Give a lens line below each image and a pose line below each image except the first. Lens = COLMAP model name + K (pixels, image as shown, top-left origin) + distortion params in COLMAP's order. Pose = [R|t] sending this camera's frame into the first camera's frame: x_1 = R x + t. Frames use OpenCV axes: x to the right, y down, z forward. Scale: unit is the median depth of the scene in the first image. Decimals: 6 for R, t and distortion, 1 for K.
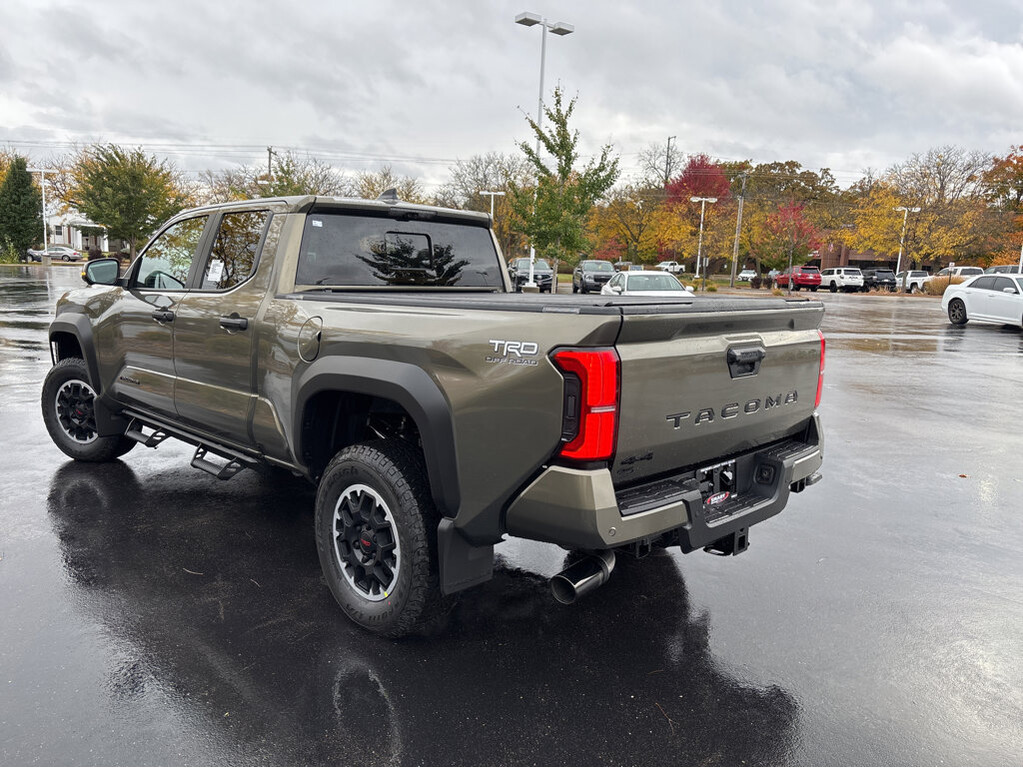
lens RADIAL K [[769.7, 0, 515.7], [0, 769.7, 386.1], [0, 0, 1]] dist [0.065301, -0.064125]
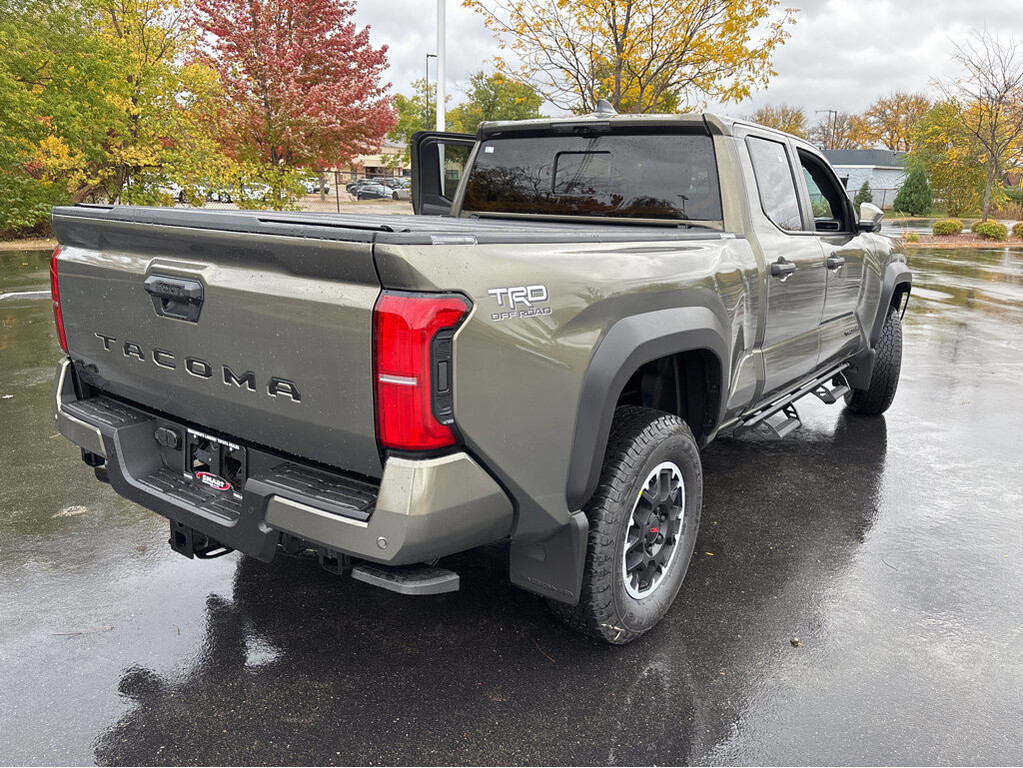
lens RADIAL K [[768.6, 0, 503.3], [0, 768.6, 384.9], [0, 0, 1]] dist [0.077051, -0.106679]
pose [[0.138833, 0.213286, -0.967075, 0.984464], [-0.173851, 0.966616, 0.188226, -0.133077], [0.974937, 0.141995, 0.171278, 1.105407]]
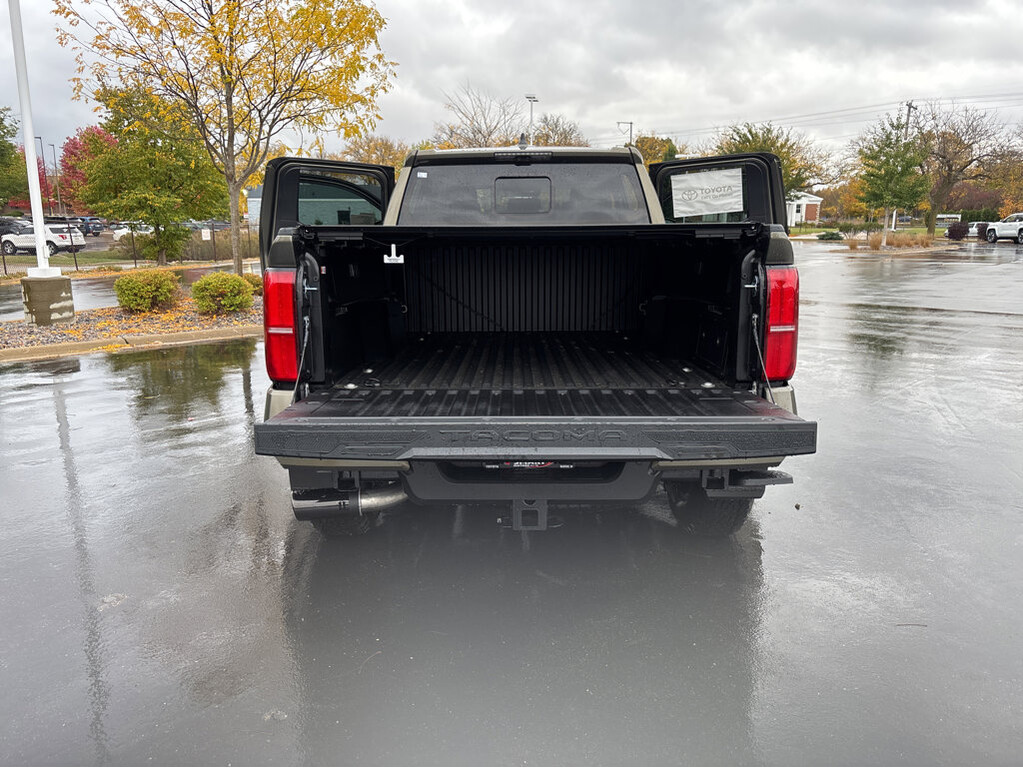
lens RADIAL K [[768.6, 0, 503.3], [0, 768.6, 384.9], [0, 0, 1]] dist [0.077051, -0.106679]
pose [[0.688891, 0.106599, -0.716984, 0.811503], [-0.082421, 0.994232, 0.068627, 0.005524], [0.720164, 0.011819, 0.693704, 0.389787]]
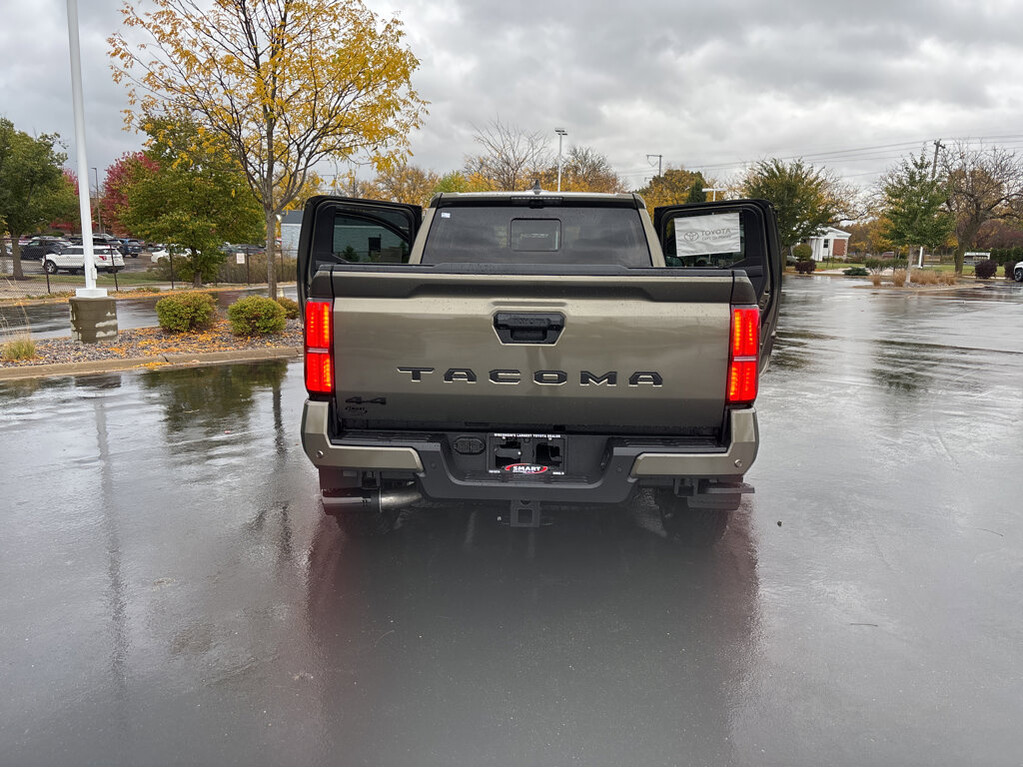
lens RADIAL K [[768.6, 0, 503.3], [0, 768.6, 384.9], [0, 0, 1]] dist [0.077051, -0.106679]
pose [[0.663398, 0.097718, -0.741858, 0.929275], [-0.105603, 0.993740, 0.036462, 0.006795], [0.740777, 0.054153, 0.669565, 0.315177]]
